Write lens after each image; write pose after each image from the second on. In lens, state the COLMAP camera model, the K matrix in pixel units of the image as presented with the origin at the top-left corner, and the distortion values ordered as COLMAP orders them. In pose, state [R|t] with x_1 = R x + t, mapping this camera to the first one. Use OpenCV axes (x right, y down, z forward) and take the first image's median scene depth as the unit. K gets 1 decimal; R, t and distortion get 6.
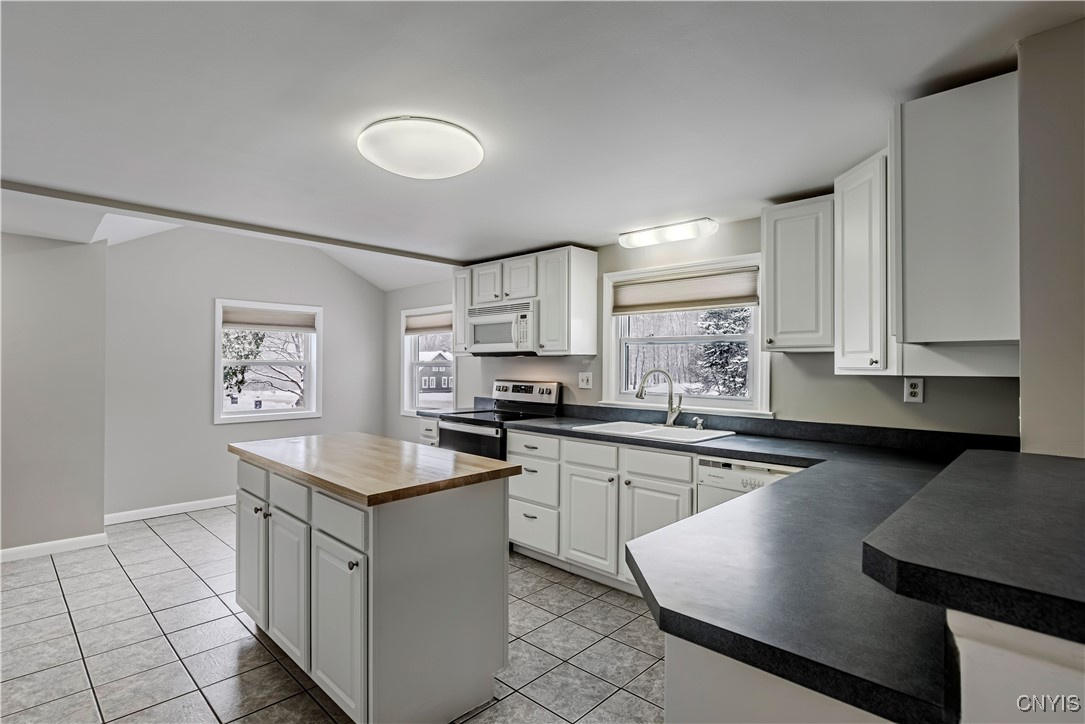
lens RADIAL K [[541.9, 0, 536.2], [0, 541.9, 354.1], [0, 0, 1]] dist [-0.006680, 0.001583]
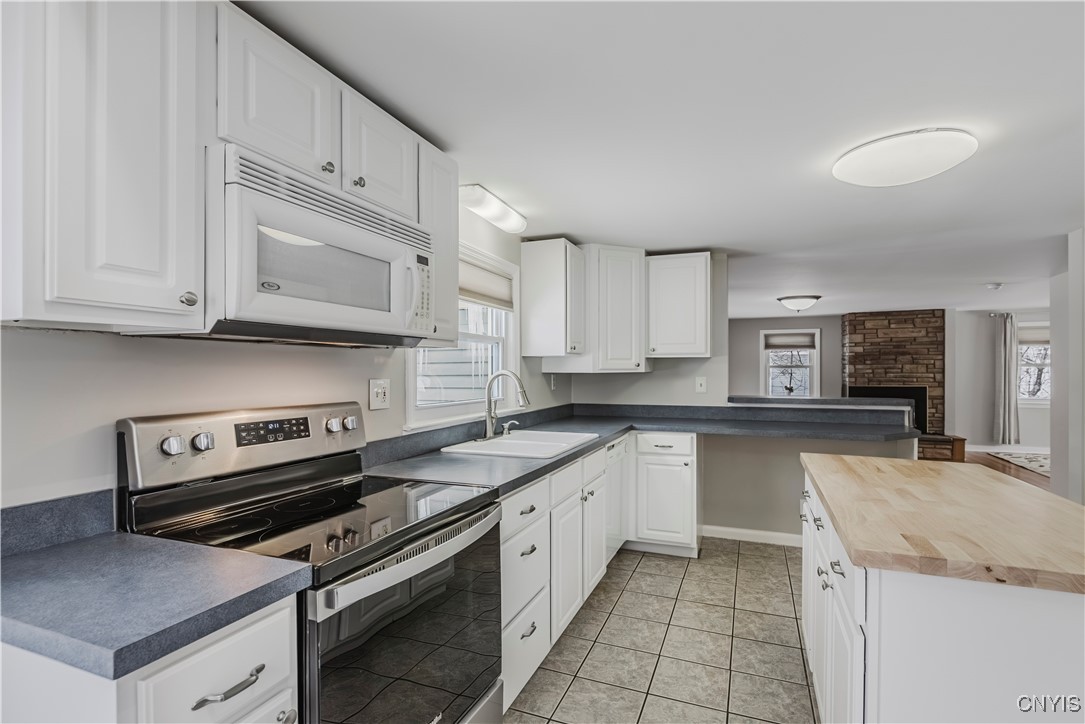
lens RADIAL K [[521.7, 0, 543.8], [0, 521.7, 375.5], [0, 0, 1]] dist [0.006257, -0.001010]
pose [[-0.384893, -0.015042, 0.922838, -0.467834], [-0.018369, 0.999794, 0.008635, 0.022152], [-0.922778, -0.013628, -0.385090, 1.072013]]
